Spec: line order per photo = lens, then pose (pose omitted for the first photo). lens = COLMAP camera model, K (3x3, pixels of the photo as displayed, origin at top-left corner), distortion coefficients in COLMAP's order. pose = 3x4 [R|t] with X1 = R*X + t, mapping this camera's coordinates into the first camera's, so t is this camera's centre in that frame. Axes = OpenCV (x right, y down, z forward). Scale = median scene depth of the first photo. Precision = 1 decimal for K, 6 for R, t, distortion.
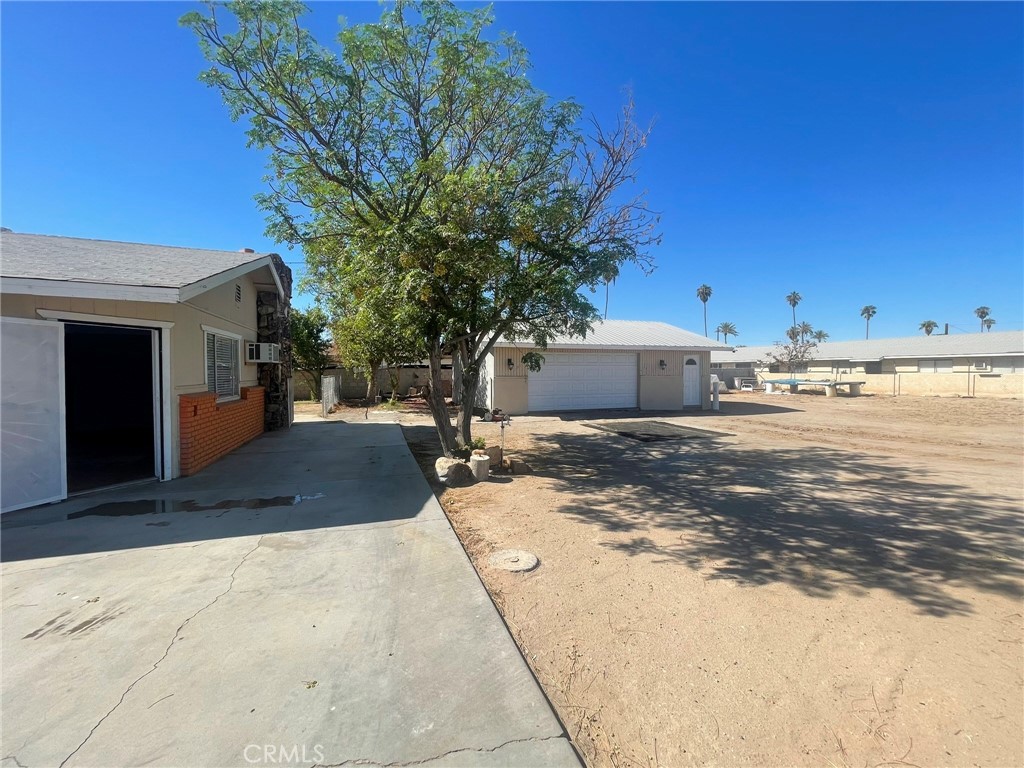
lens RADIAL K [[412.5, 0, 511.5], [0, 412.5, 380.9], [0, 0, 1]] dist [-0.004334, 0.001079]
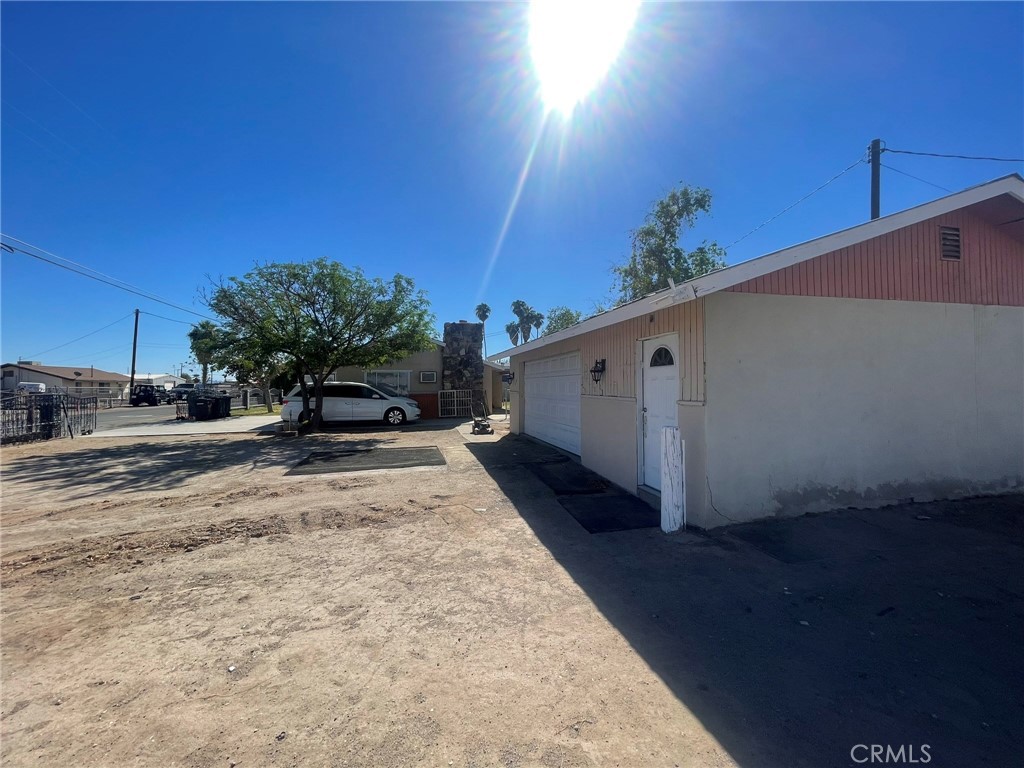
lens RADIAL K [[412.5, 0, 513.1], [0, 412.5, 378.2], [0, 0, 1]] dist [-0.004334, 0.001079]
pose [[-0.102869, -0.016131, -0.994564, 1.280454], [-0.018356, 0.999729, -0.014316, -0.037411], [0.994526, 0.016783, -0.103137, 1.525757]]
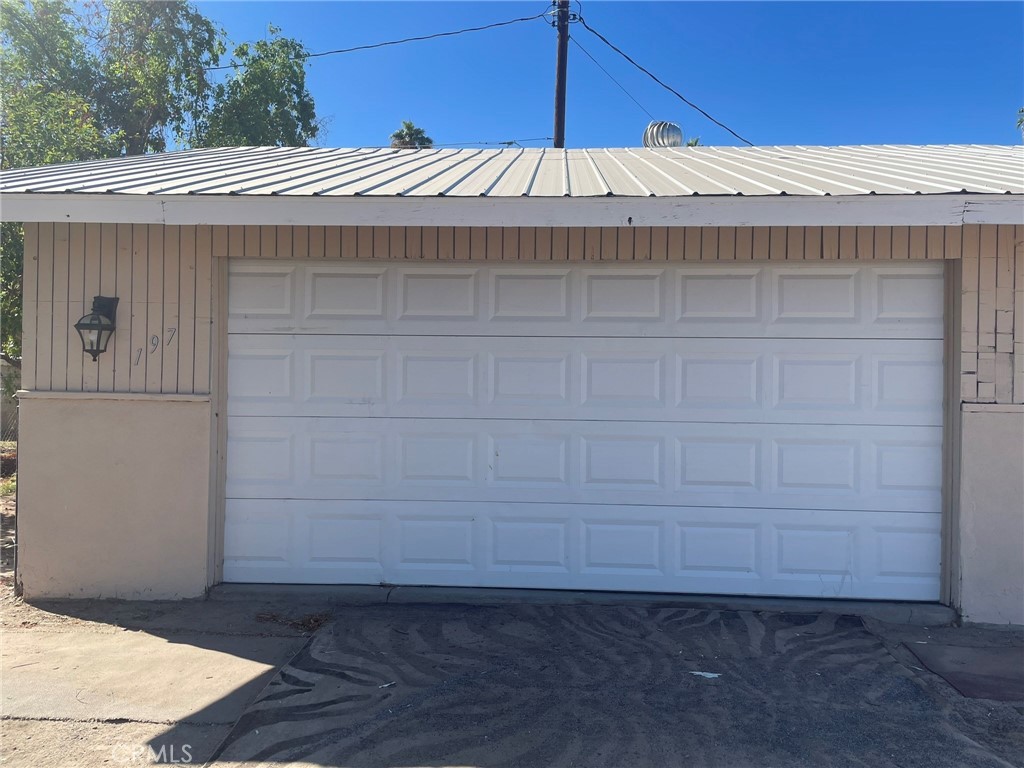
lens RADIAL K [[776.9, 0, 512.7], [0, 776.9, 380.6], [0, 0, 1]] dist [0.045523, -0.047500]
pose [[0.928594, 0.013983, -0.370833, 0.414505], [-0.020805, 0.999680, -0.014404, -0.021346], [0.370512, 0.021090, 0.928588, 1.033343]]
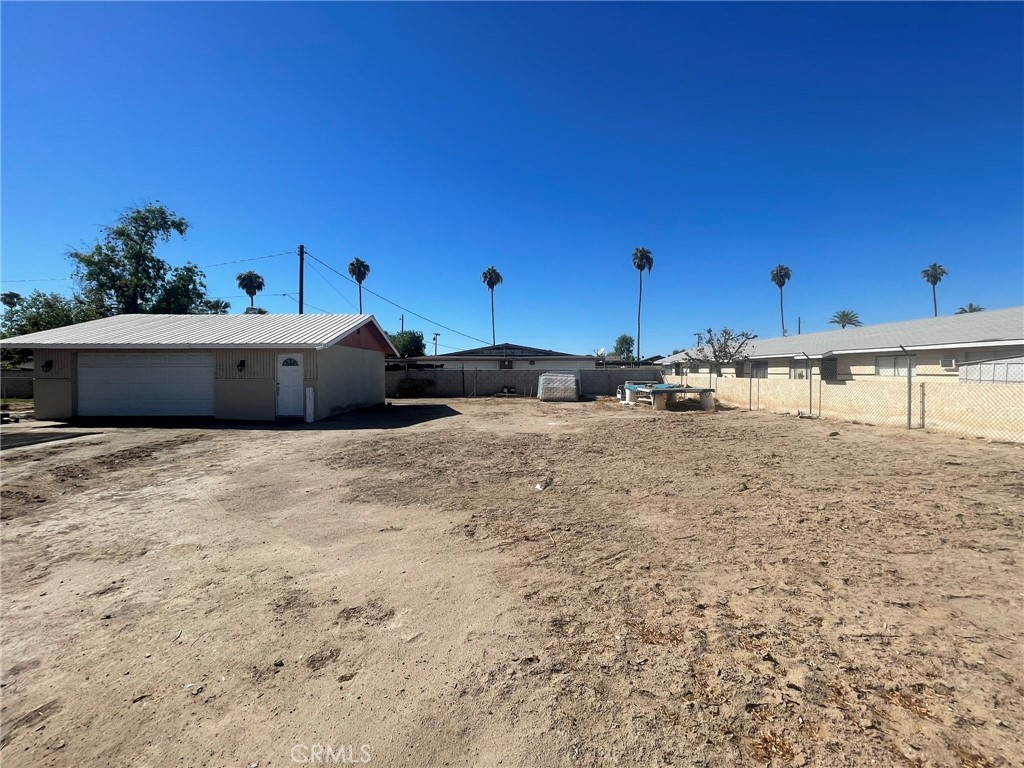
lens RADIAL K [[412.5, 0, 508.5], [0, 412.5, 382.1], [0, 0, 1]] dist [-0.004334, 0.001079]
pose [[0.947088, 0.007933, -0.320875, 1.843677], [-0.008092, 0.999967, 0.000837, -0.017576], [0.320871, 0.001803, 0.947121, 0.601873]]
